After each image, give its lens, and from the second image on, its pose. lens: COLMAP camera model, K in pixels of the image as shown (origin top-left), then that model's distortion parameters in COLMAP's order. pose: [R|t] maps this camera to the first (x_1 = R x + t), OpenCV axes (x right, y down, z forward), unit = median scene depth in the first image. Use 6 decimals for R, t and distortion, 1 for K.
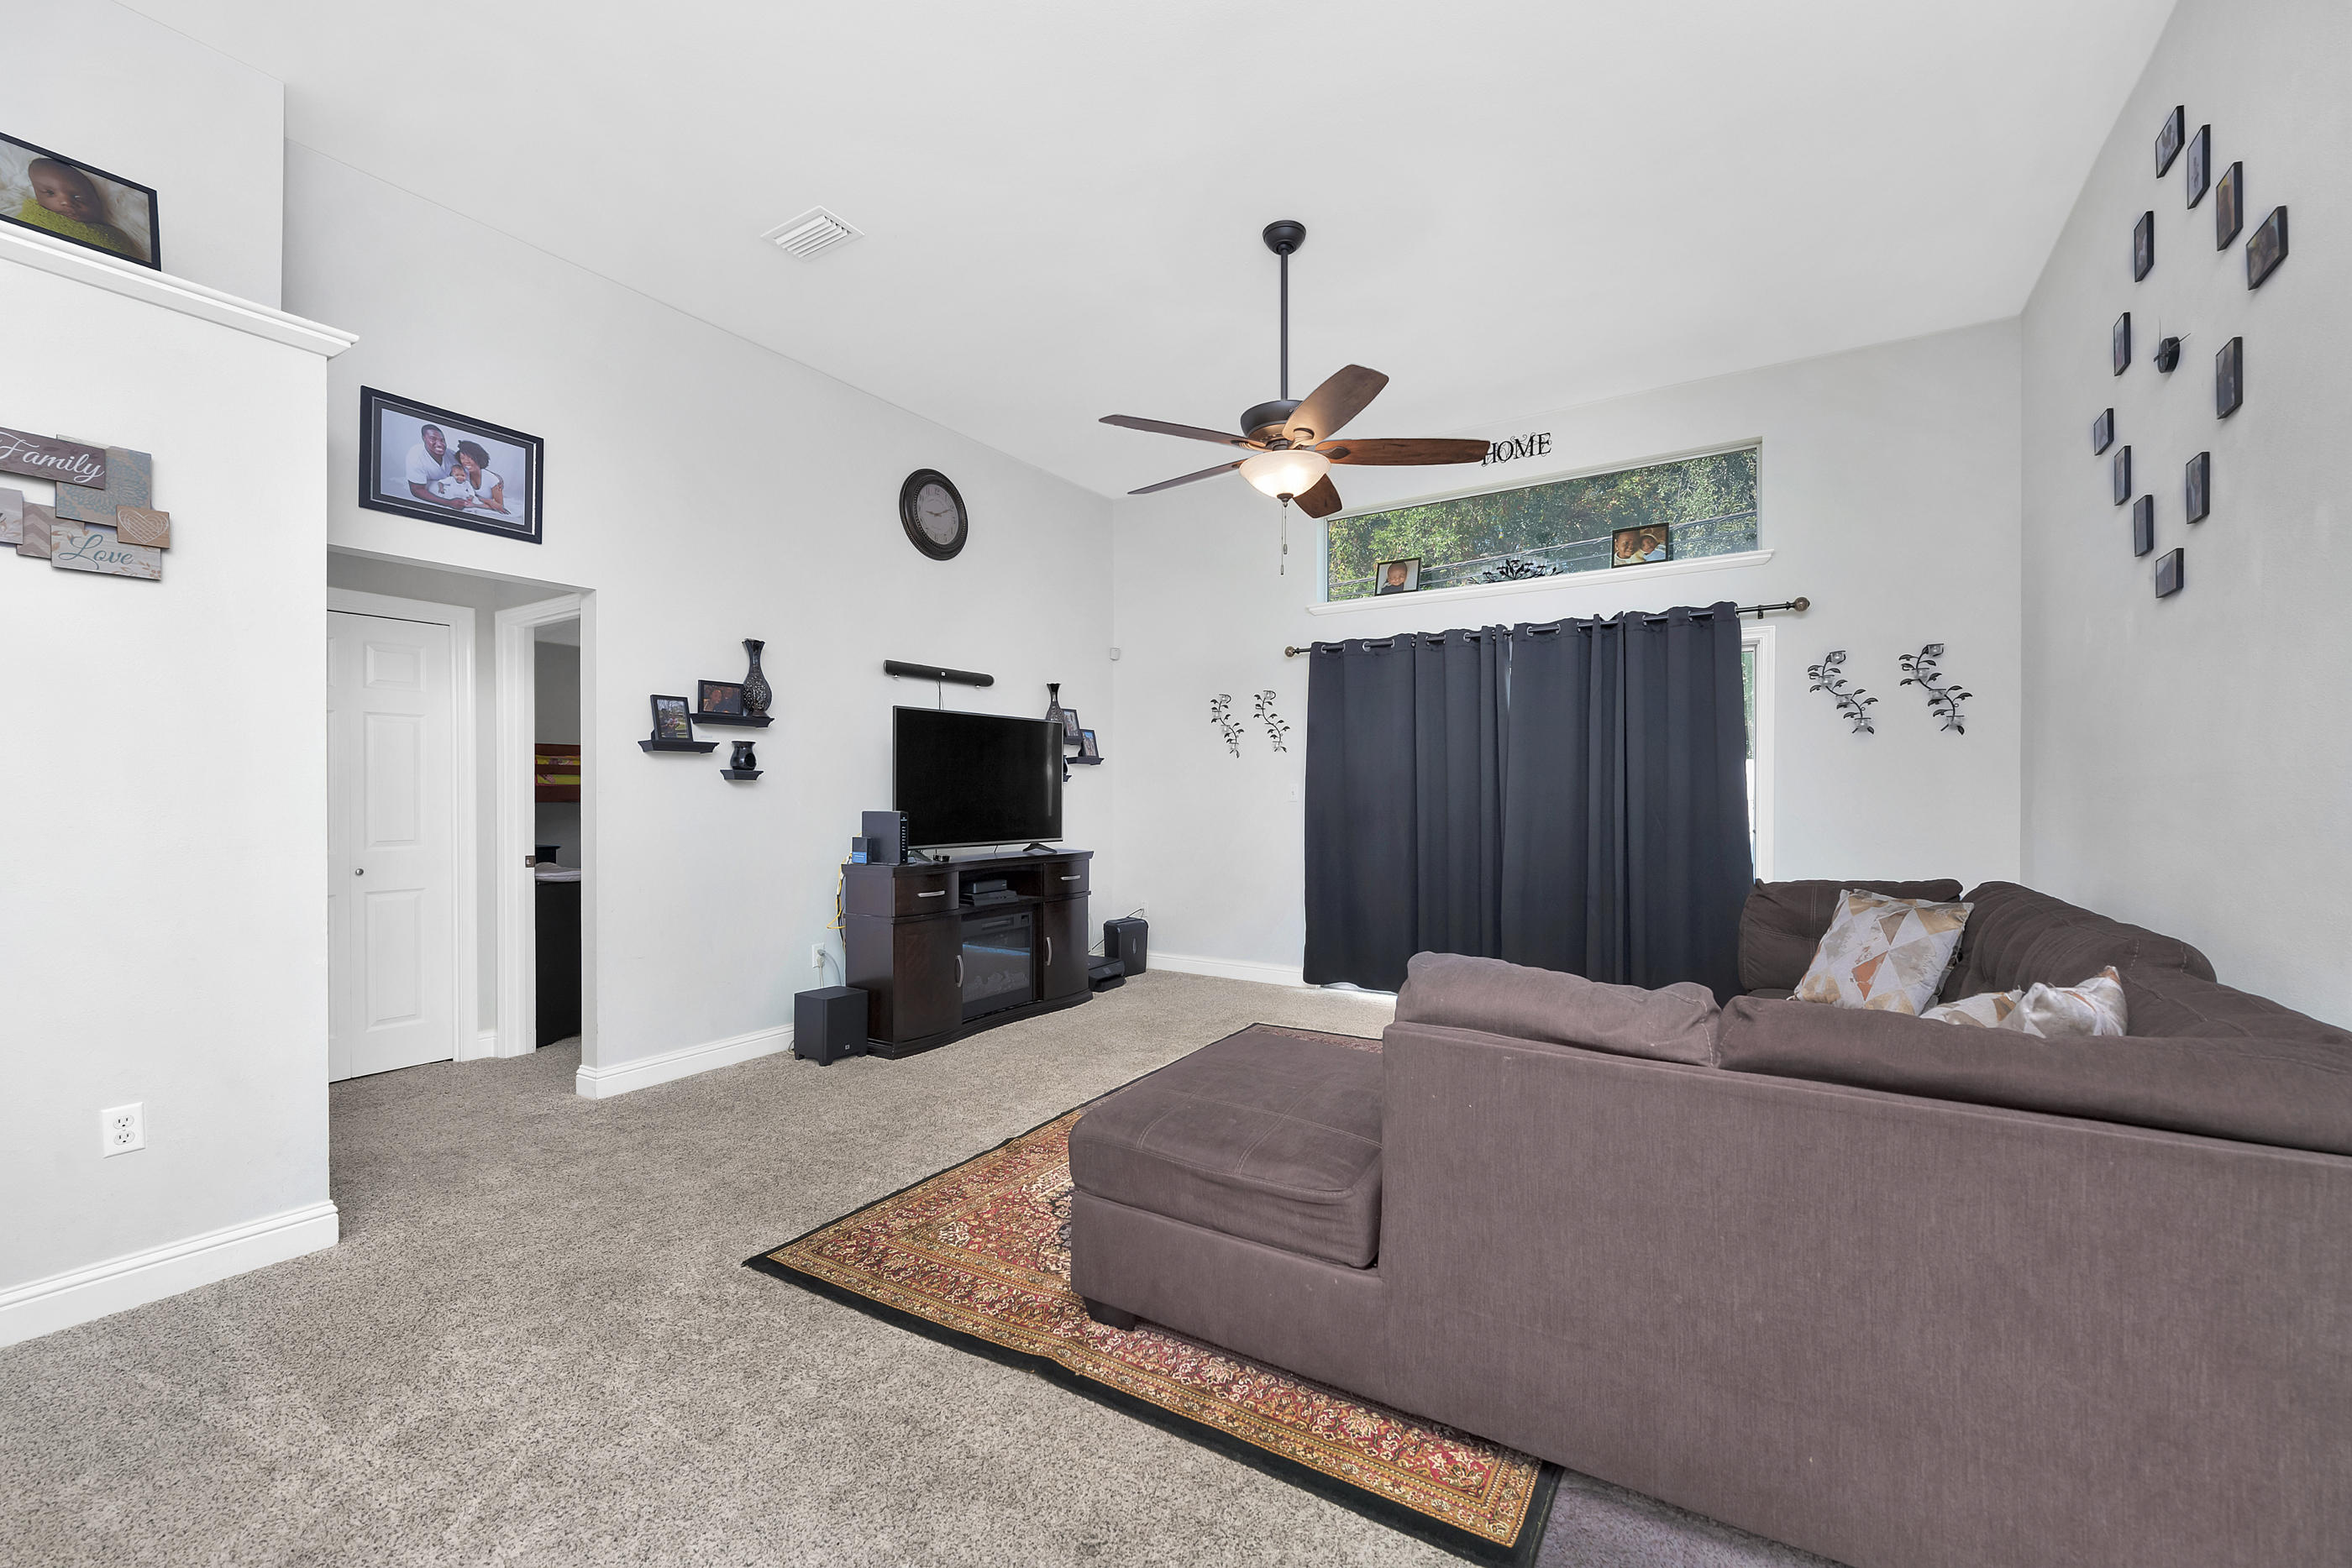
lens RADIAL K [[974.5, 0, 1178.7], [0, 974.5, 798.4], [0, 0, 1]] dist [-0.000457, -0.000335]
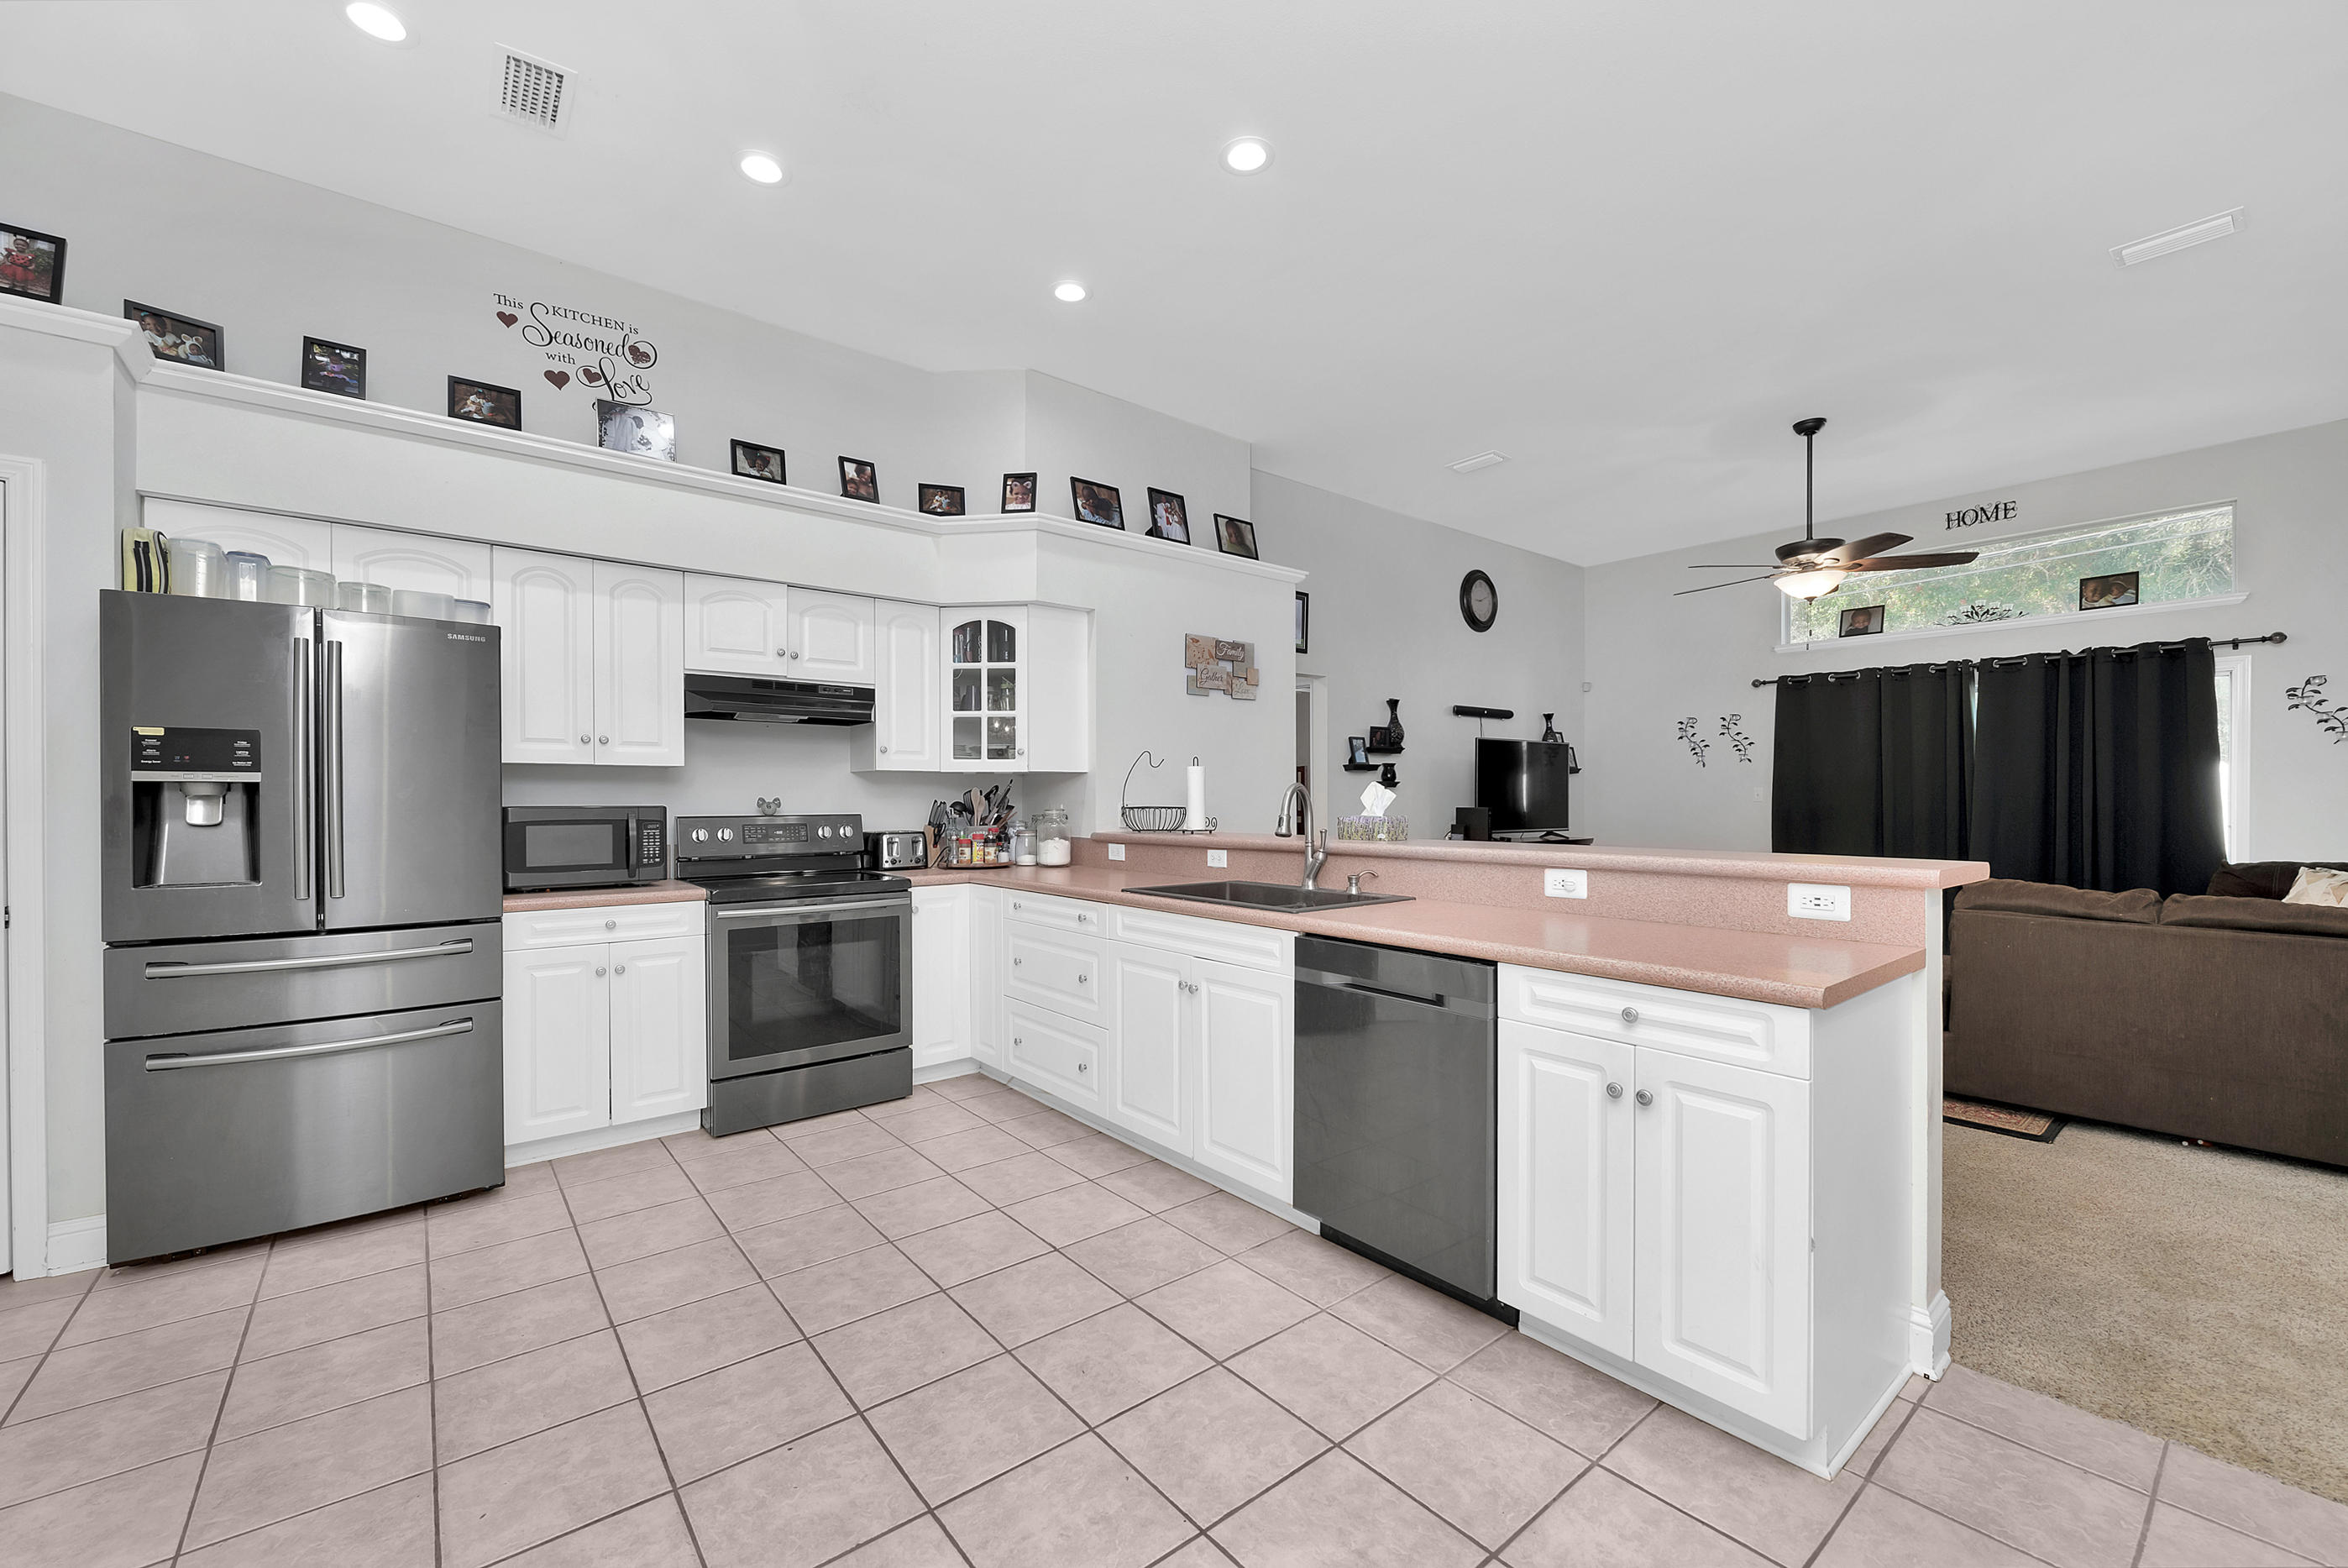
lens RADIAL K [[953.4, 0, 1163.0], [0, 953.4, 799.0], [0, 0, 1]] dist [0.010886, -0.006009]
pose [[0.944393, -0.000380, -0.328819, -0.273026], [-0.000182, 0.999999, -0.001678, 0.002505], [0.328819, 0.001645, 0.944391, -0.568156]]
